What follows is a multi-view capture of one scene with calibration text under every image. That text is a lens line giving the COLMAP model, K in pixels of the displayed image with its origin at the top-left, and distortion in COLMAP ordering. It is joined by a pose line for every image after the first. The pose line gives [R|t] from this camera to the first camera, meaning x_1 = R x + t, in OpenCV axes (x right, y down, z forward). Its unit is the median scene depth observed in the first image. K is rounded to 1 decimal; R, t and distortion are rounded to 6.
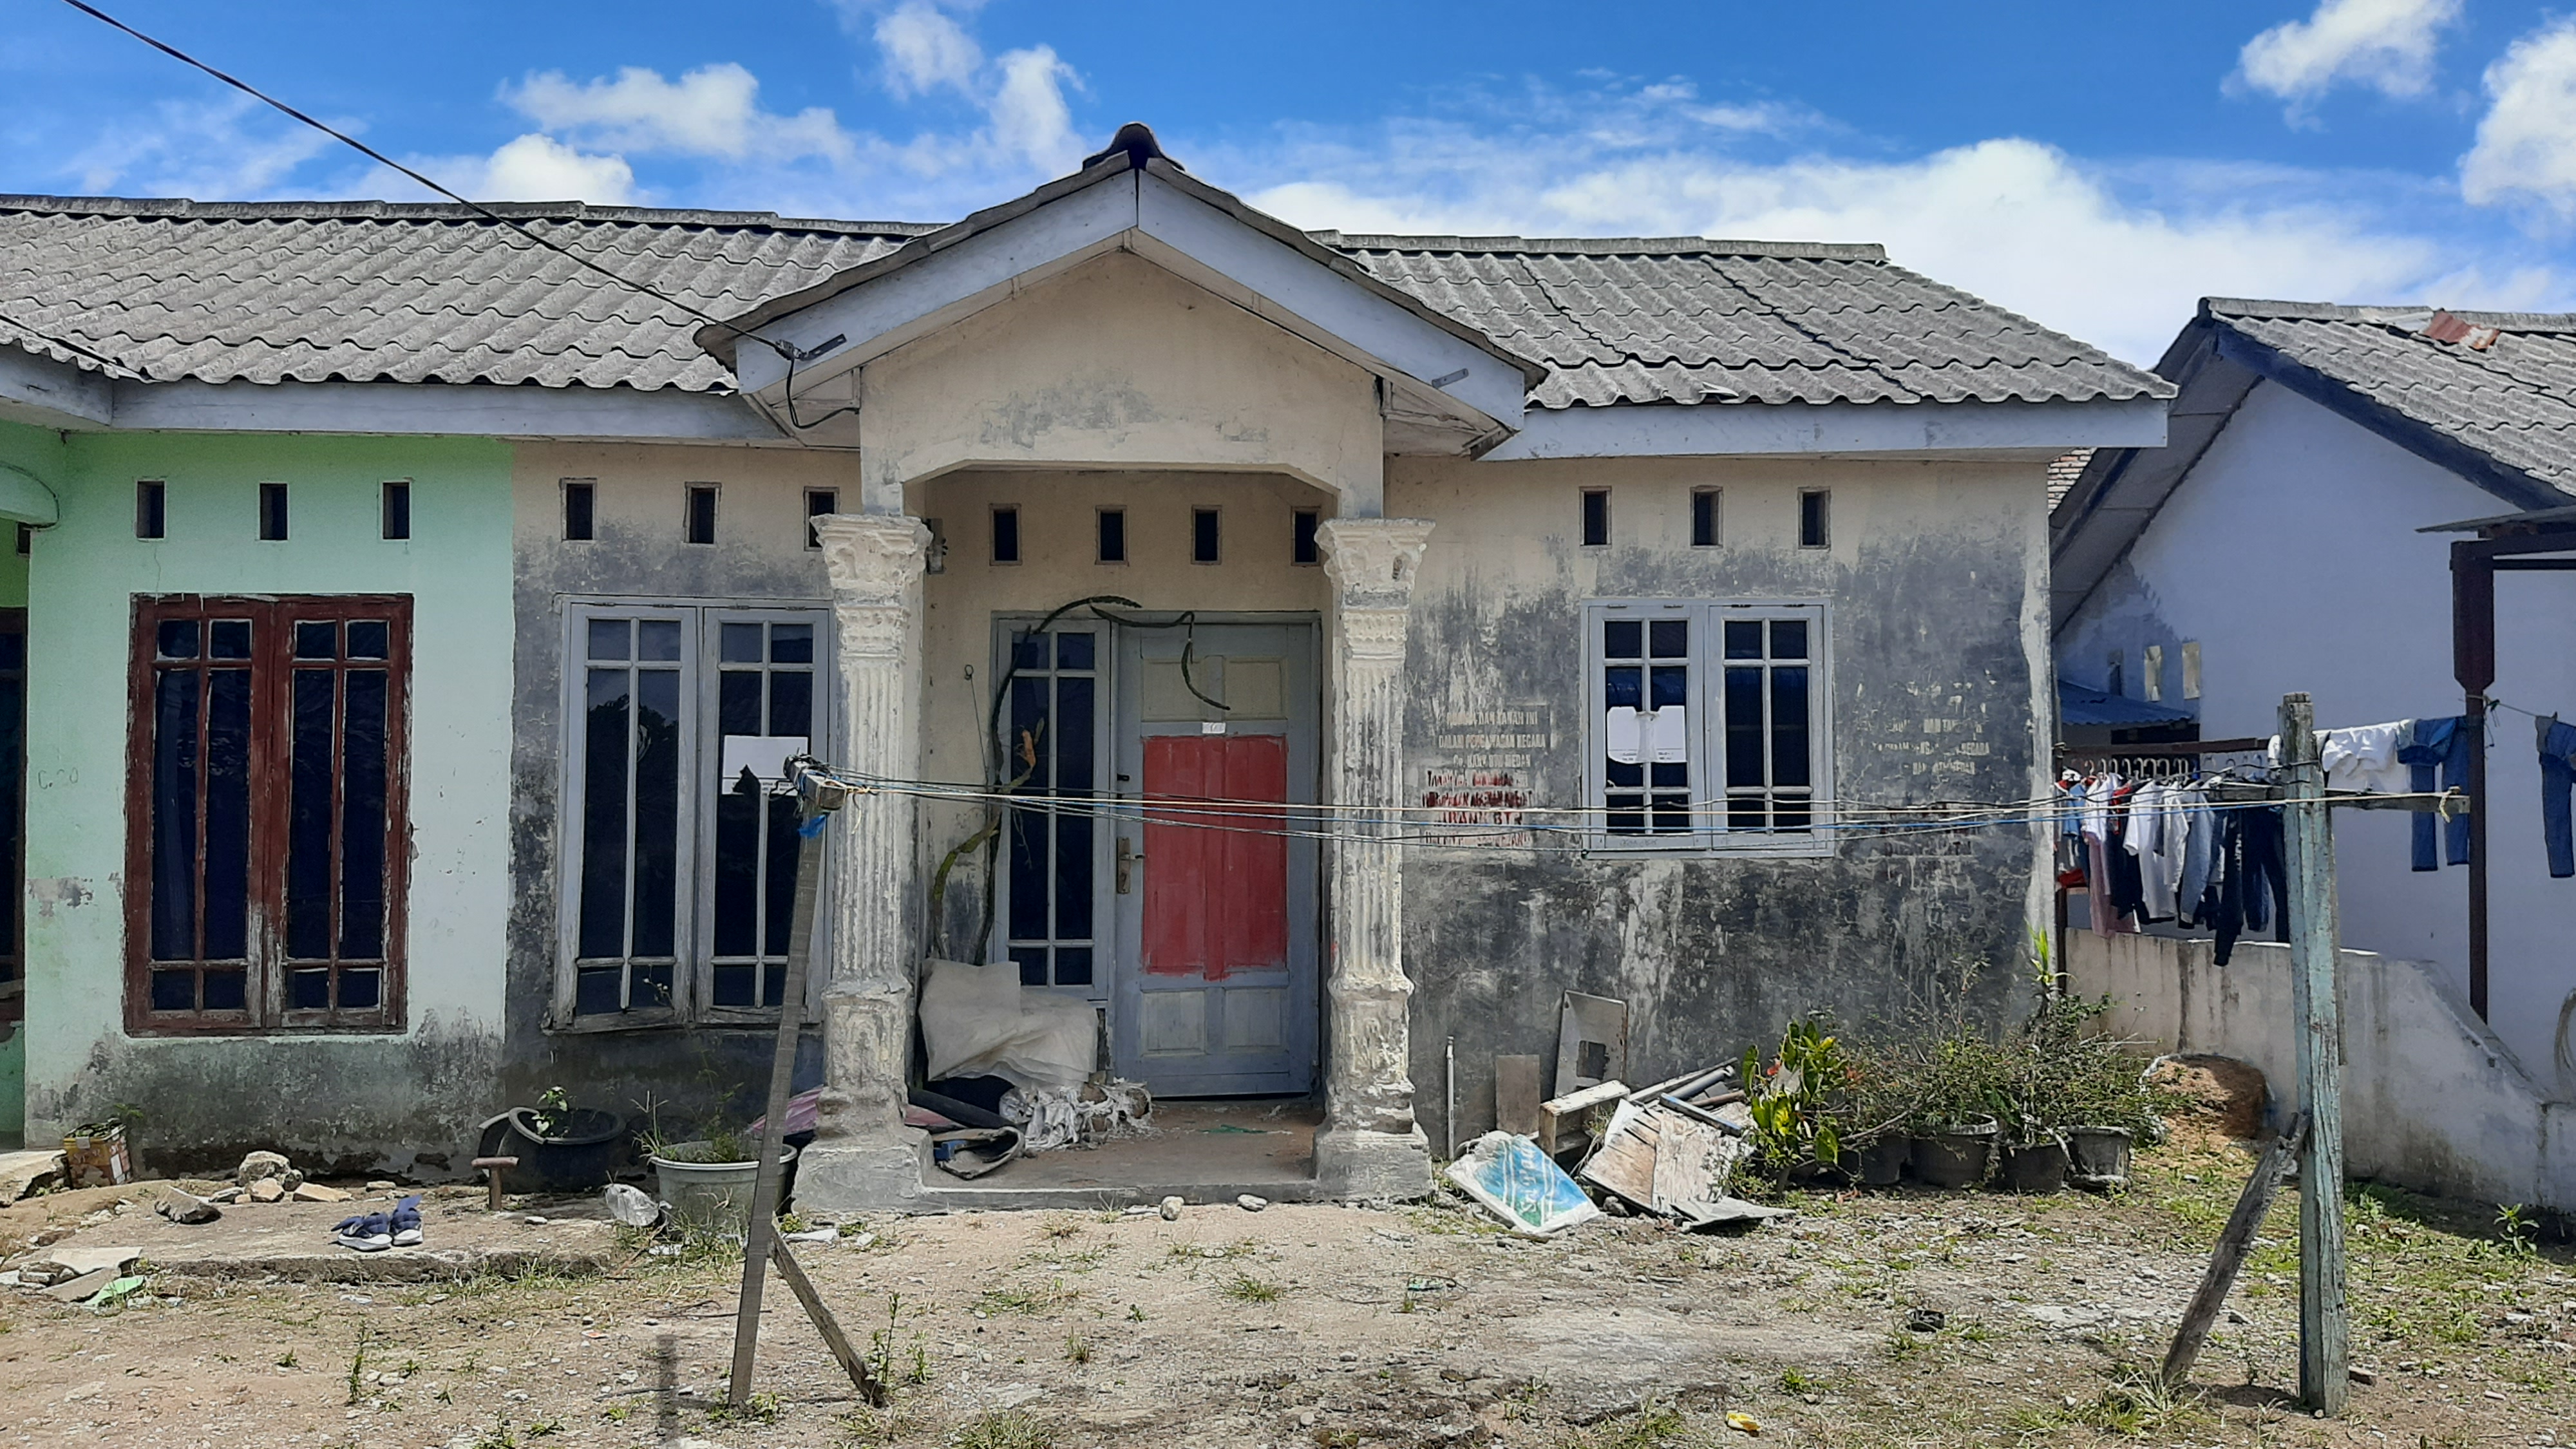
lens RADIAL K [[1937.8, 0, 1330.2], [0, 1937.8, 725.3], [0, 0, 1]] dist [0.061929, -0.101607]
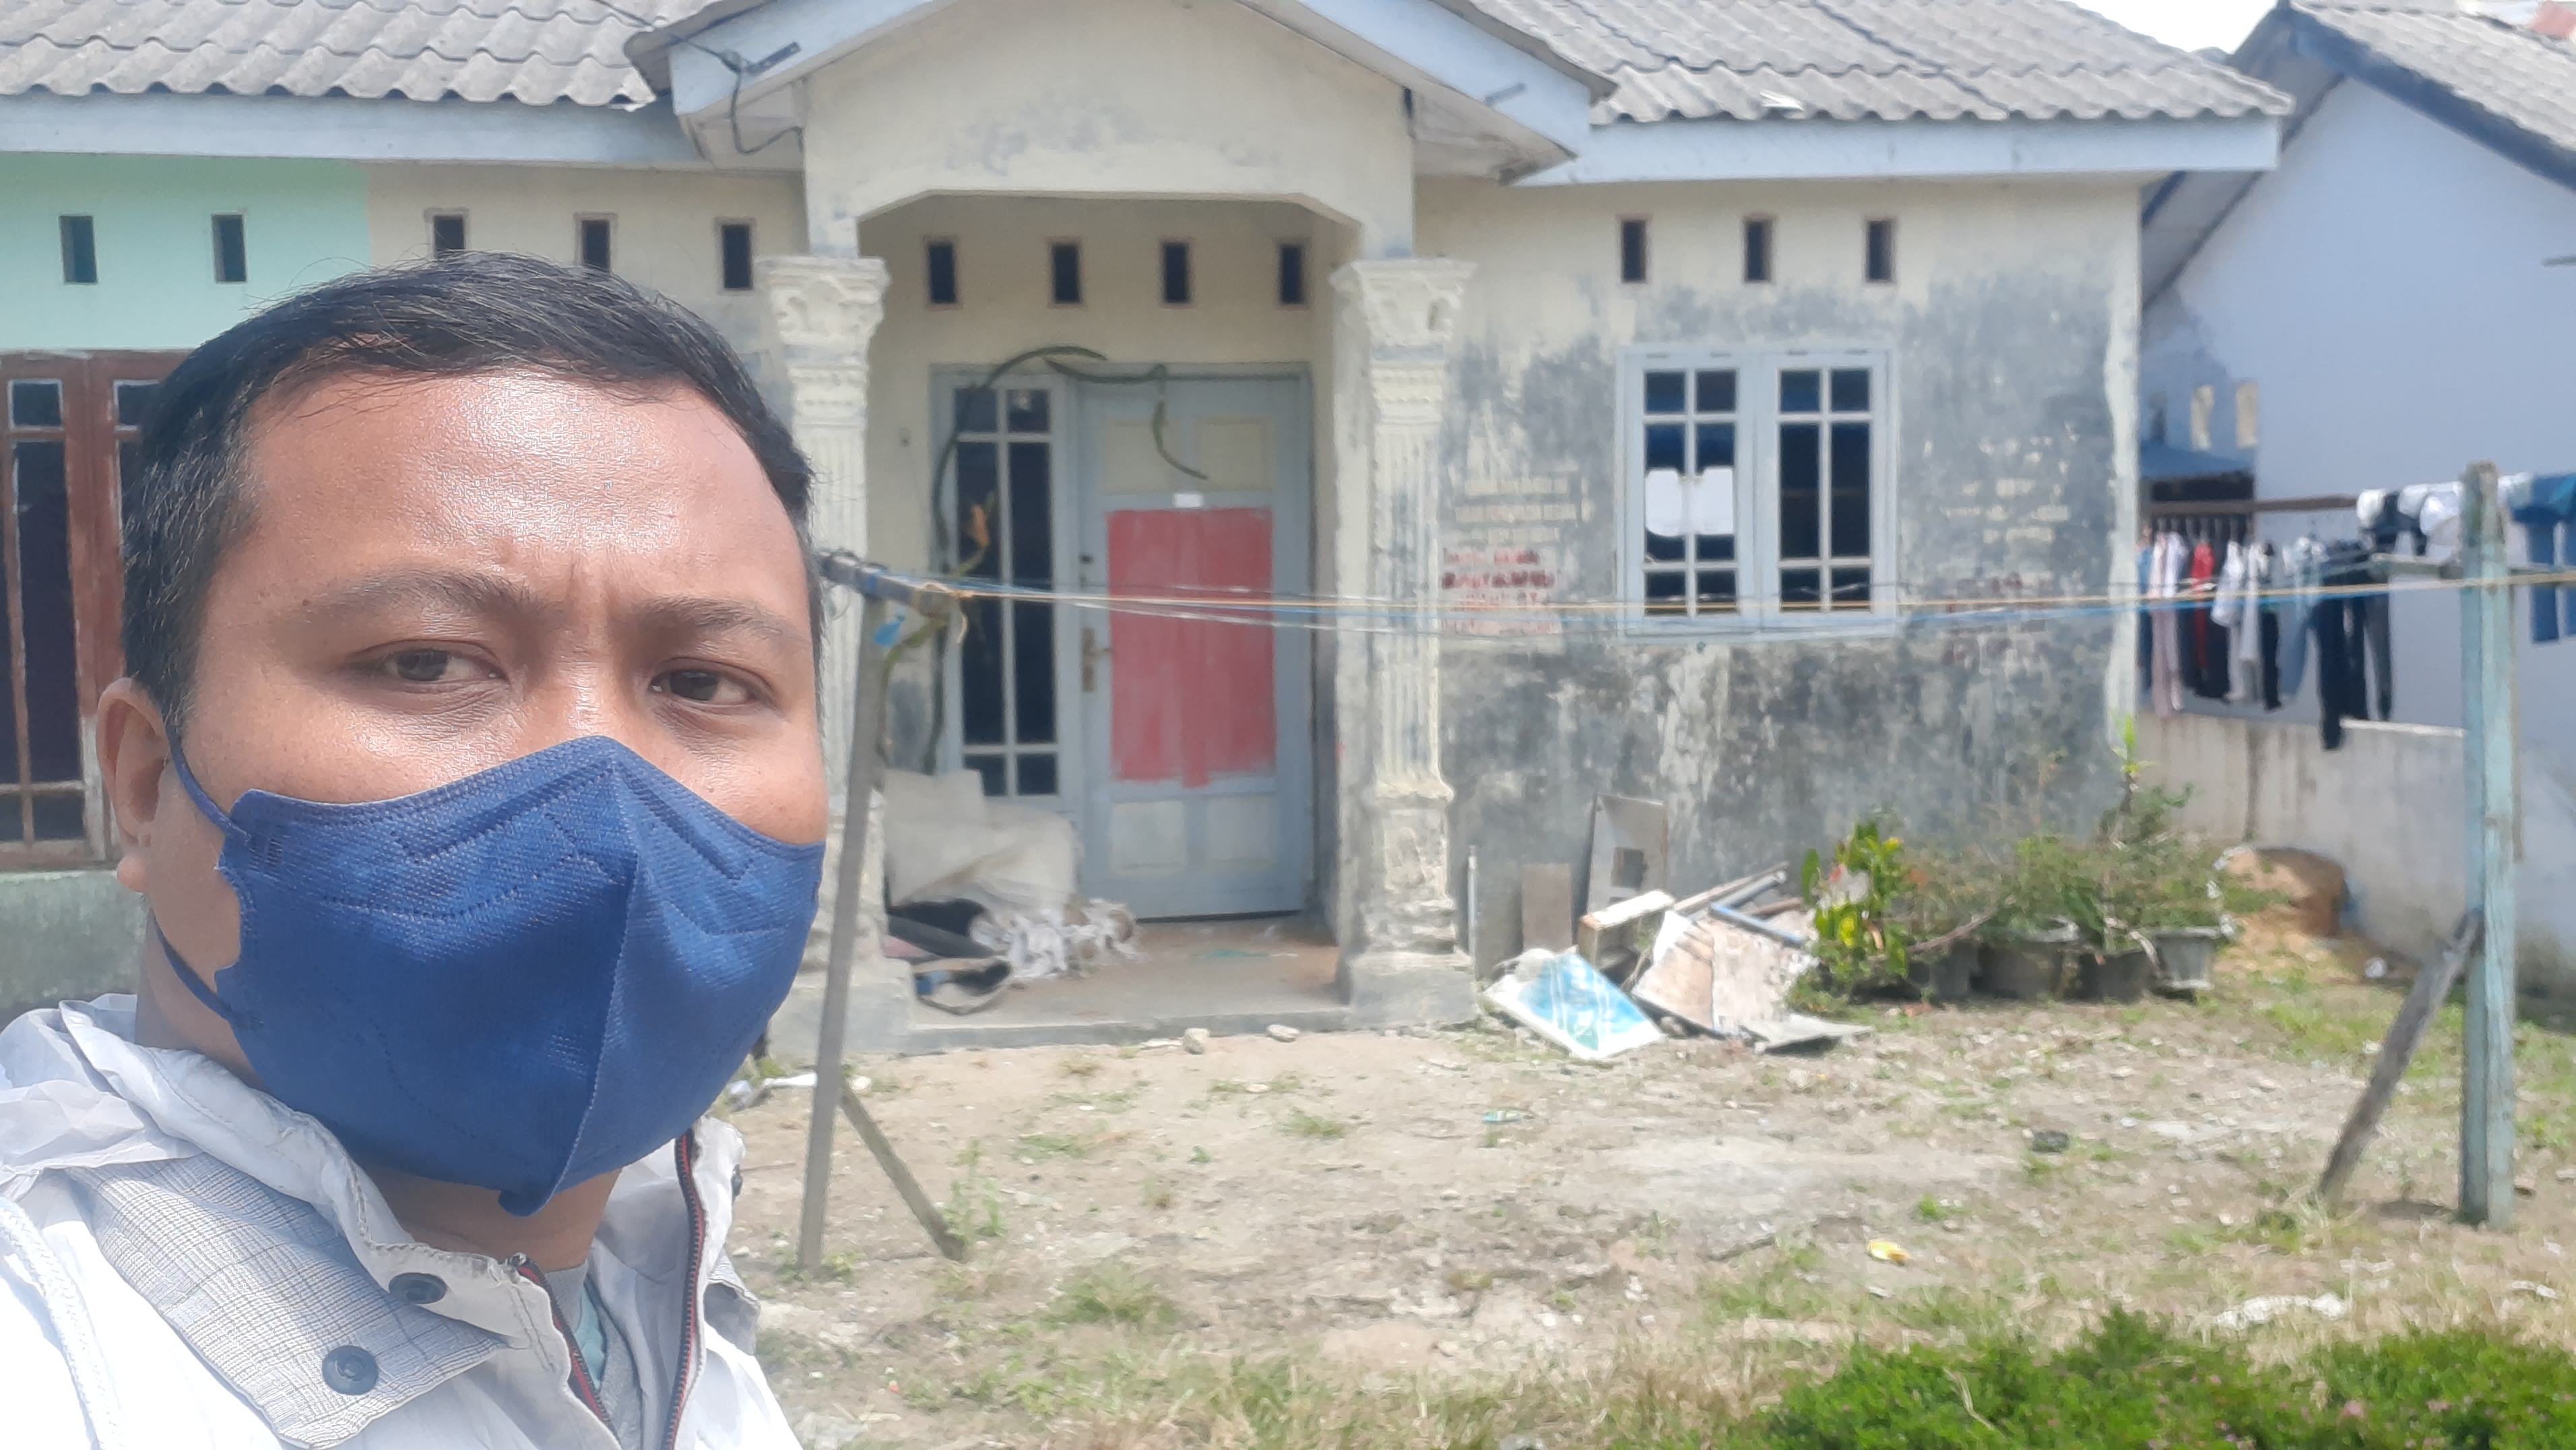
lens RADIAL K [[2271.8, 0, 1308.0], [0, 2271.8, 710.7], [0, 0, 1]] dist [0.061213, -0.095895]
pose [[0.998174, -0.015254, 0.058450, -0.075629], [0.009197, 0.994687, 0.102538, -0.009177], [-0.059704, -0.101813, 0.993010, -0.025607]]
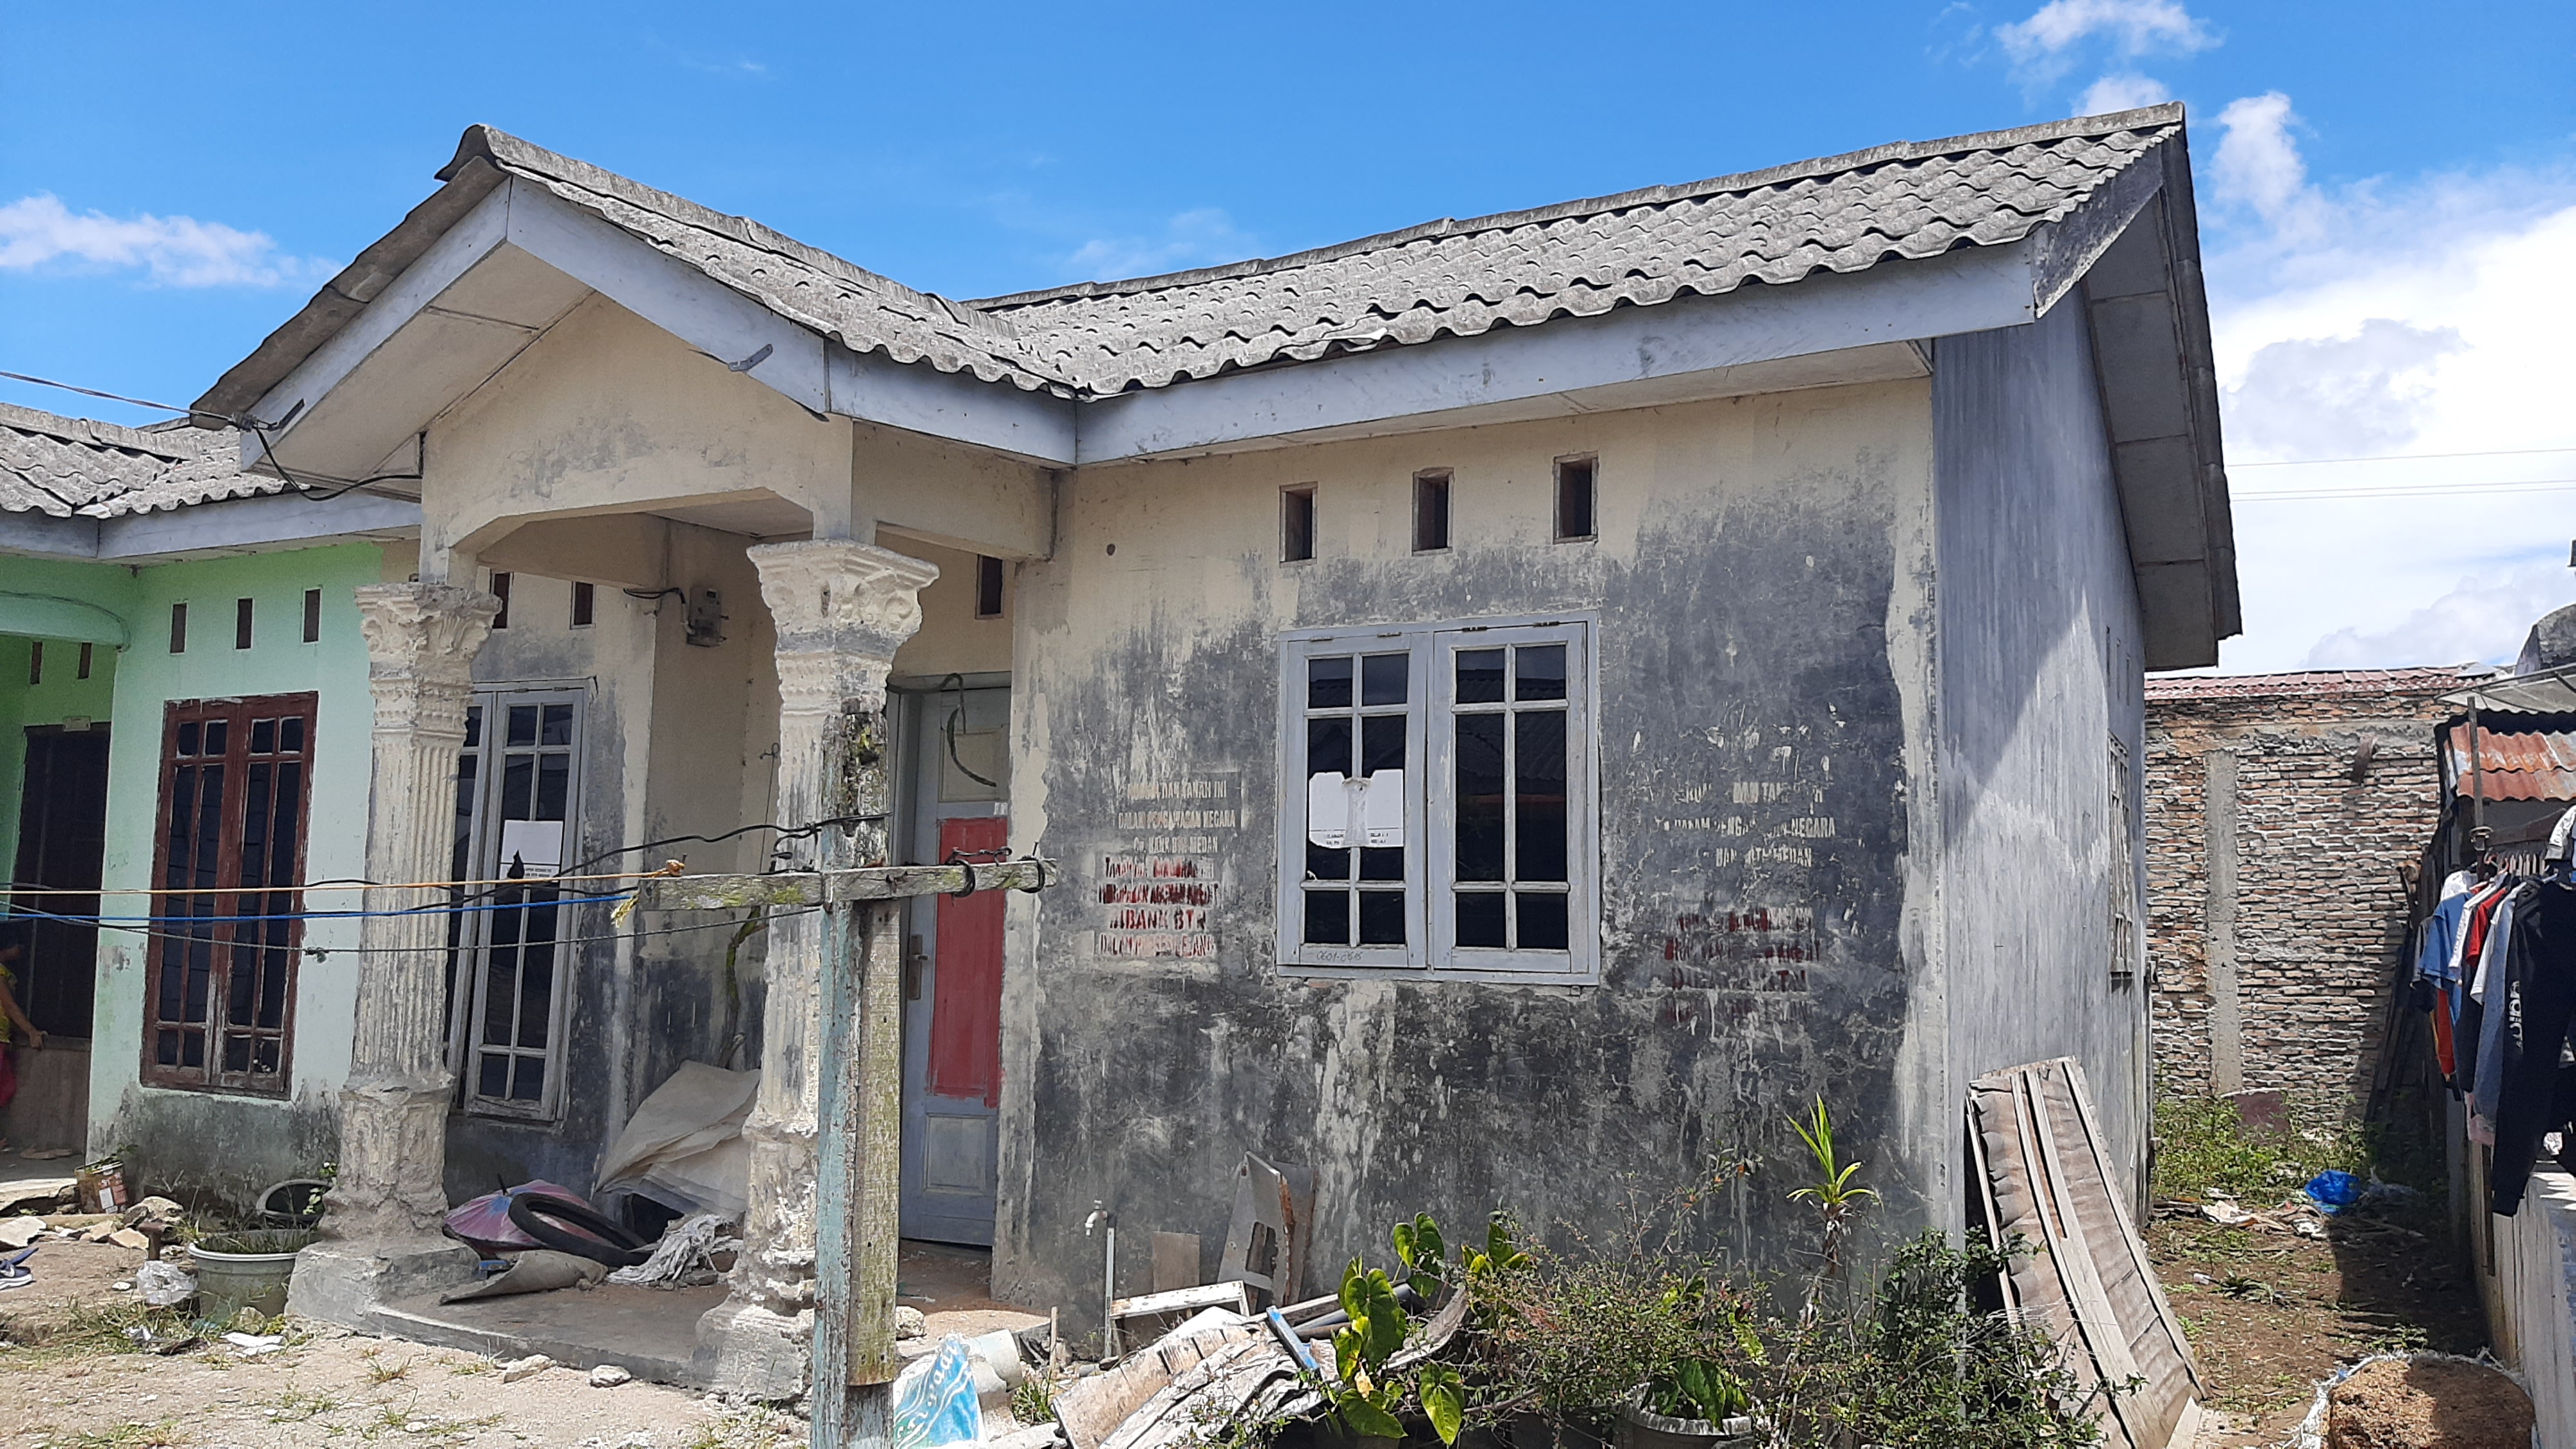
lens RADIAL K [[1937.8, 0, 1314.6], [0, 1937.8, 711.9], [0, 0, 1]] dist [0.061929, -0.101607]
pose [[0.840557, -0.037752, -0.540407, 0.580923], [0.003332, 0.997910, -0.064530, 0.016046], [0.541713, 0.052441, 0.838926, 0.391561]]
